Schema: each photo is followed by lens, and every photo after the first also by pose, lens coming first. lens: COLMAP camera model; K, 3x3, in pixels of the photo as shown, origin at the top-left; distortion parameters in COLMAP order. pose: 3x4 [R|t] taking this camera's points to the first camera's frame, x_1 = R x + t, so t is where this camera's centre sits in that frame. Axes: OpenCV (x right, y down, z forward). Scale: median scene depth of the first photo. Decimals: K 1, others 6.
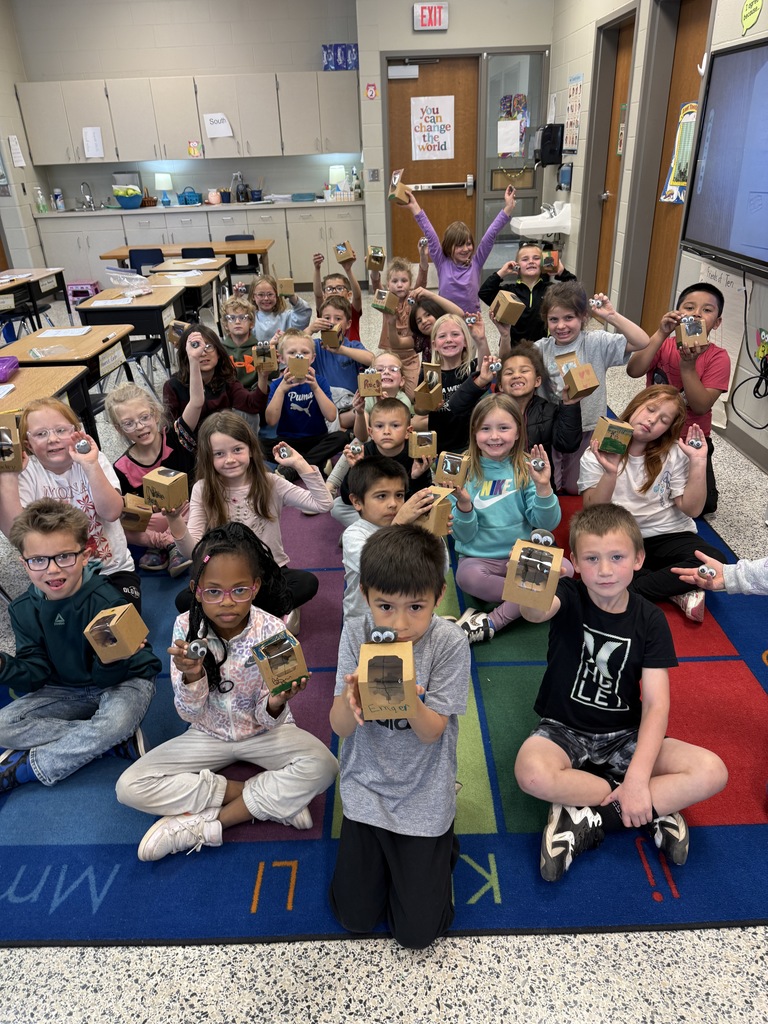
lens RADIAL K [[709.8, 0, 384.0], [0, 709.8, 512.0], [0, 0, 1]] dist [-0.046590, 0.000334]
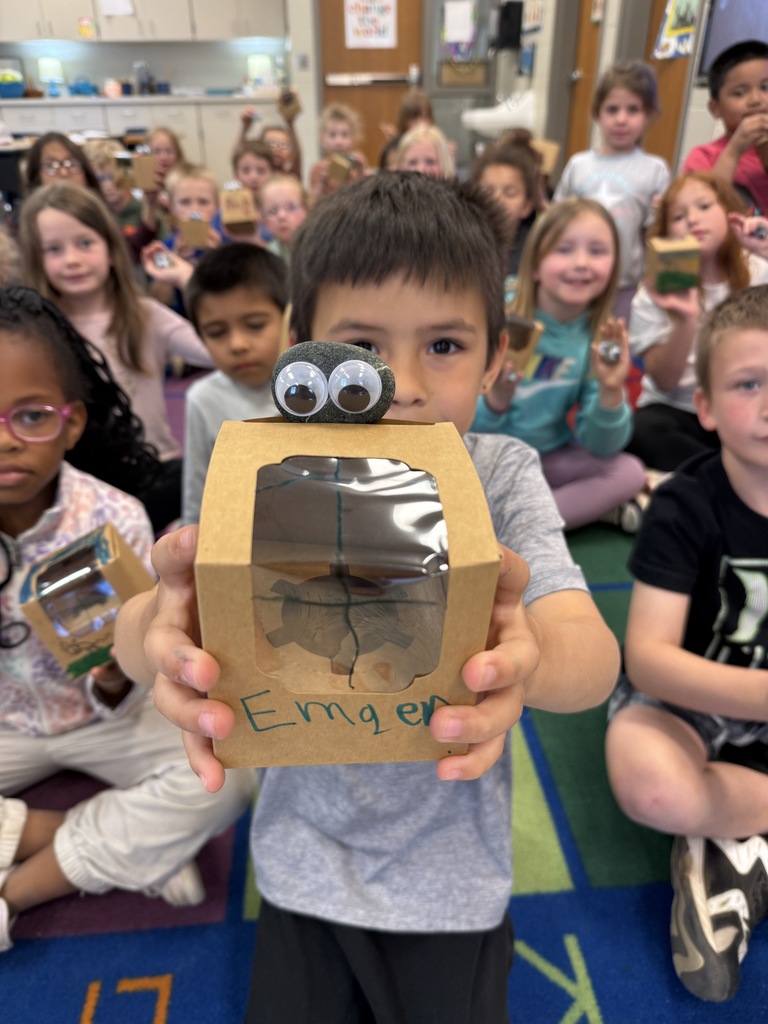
lens RADIAL K [[808.0, 0, 384.0], [0, 808.0, 512.0], [0, 0, 1]] dist [-0.080400, 0.001513]
pose [[0.996638, -0.017019, 0.080150, -0.015960], [0.011869, 0.997860, 0.064301, 0.143834], [-0.081073, -0.063134, 0.994707, 0.458518]]
